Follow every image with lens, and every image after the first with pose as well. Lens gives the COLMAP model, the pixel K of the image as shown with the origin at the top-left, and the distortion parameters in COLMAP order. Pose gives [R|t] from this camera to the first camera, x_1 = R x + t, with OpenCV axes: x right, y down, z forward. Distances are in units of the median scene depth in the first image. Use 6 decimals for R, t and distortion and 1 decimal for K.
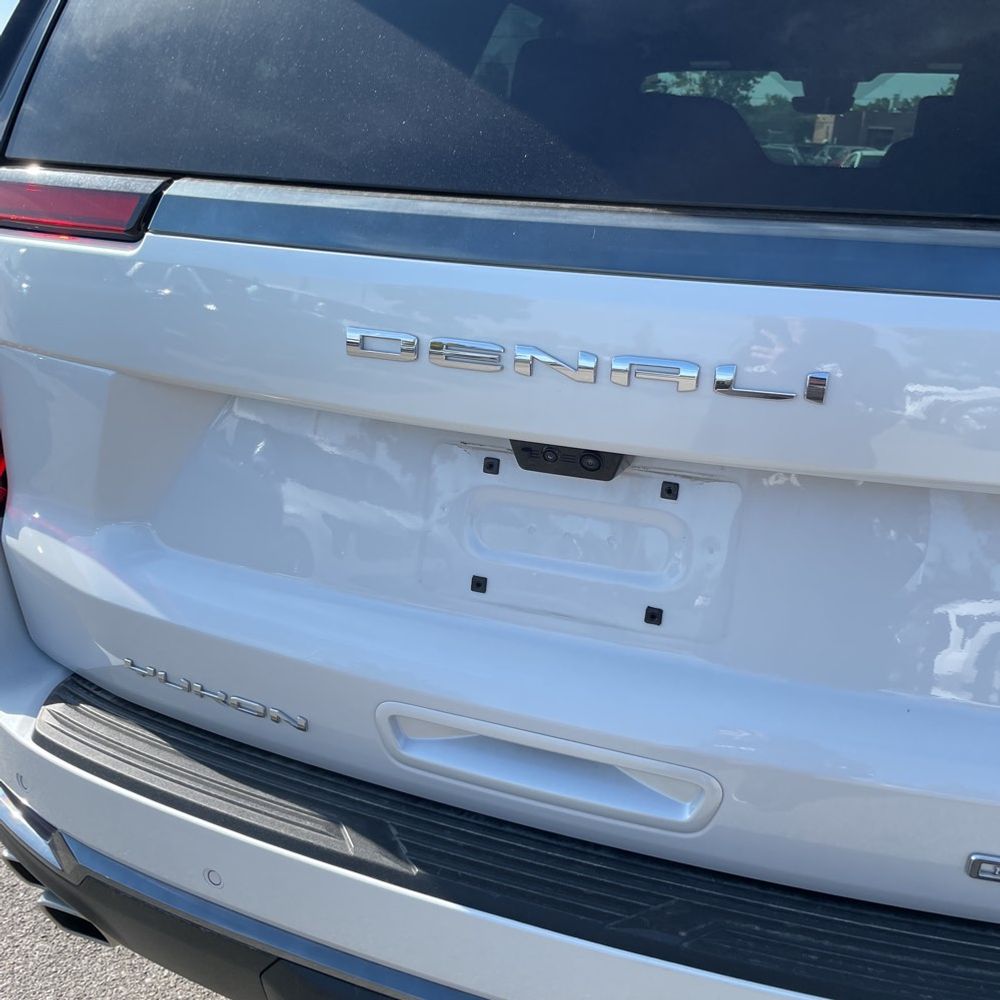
lens RADIAL K [[1002.7, 0, 482.4], [0, 1002.7, 530.8], [0, 0, 1]] dist [0.019089, 0.014902]
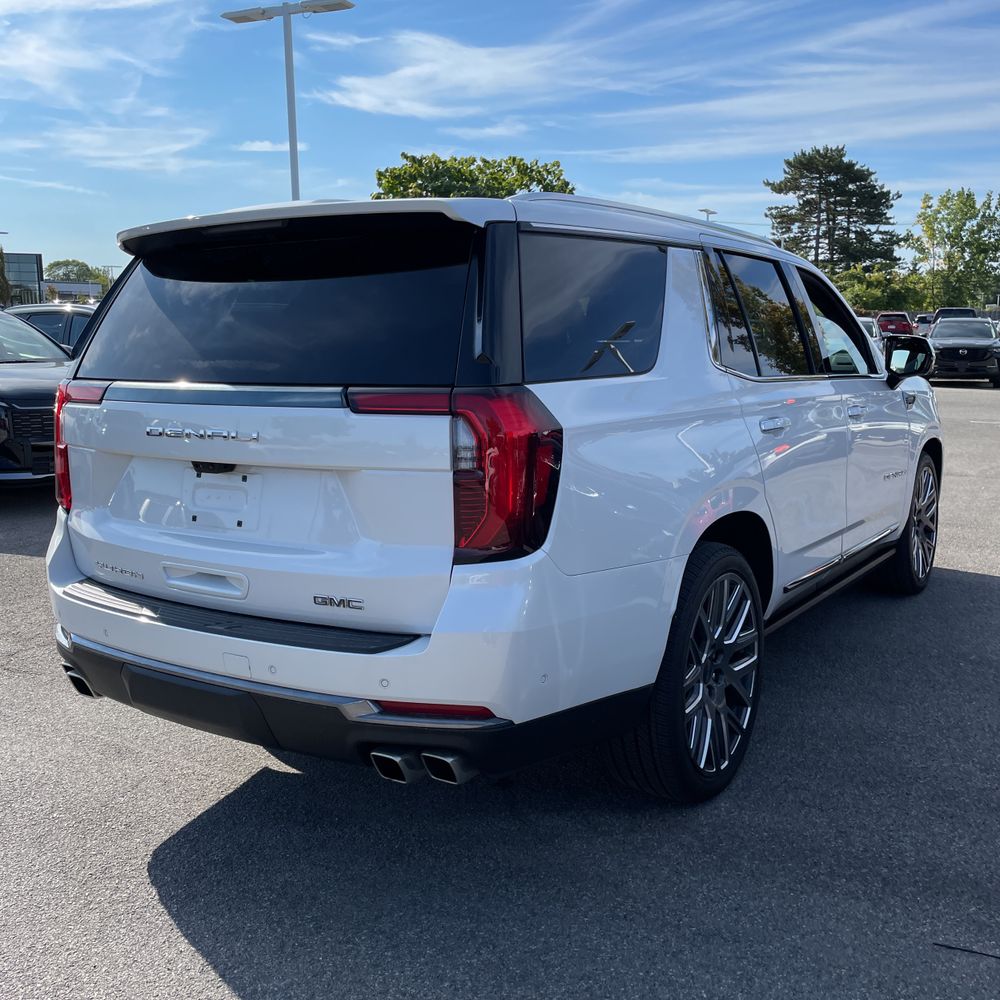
lens RADIAL K [[1002.7, 0, 482.4], [0, 1002.7, 530.8], [0, 0, 1]] dist [0.019089, 0.014902]
pose [[0.970784, -0.010327, -0.239734, 1.268364], [-0.031627, 0.984851, -0.170497, 0.474901], [0.237863, 0.173097, 0.955750, -1.282202]]
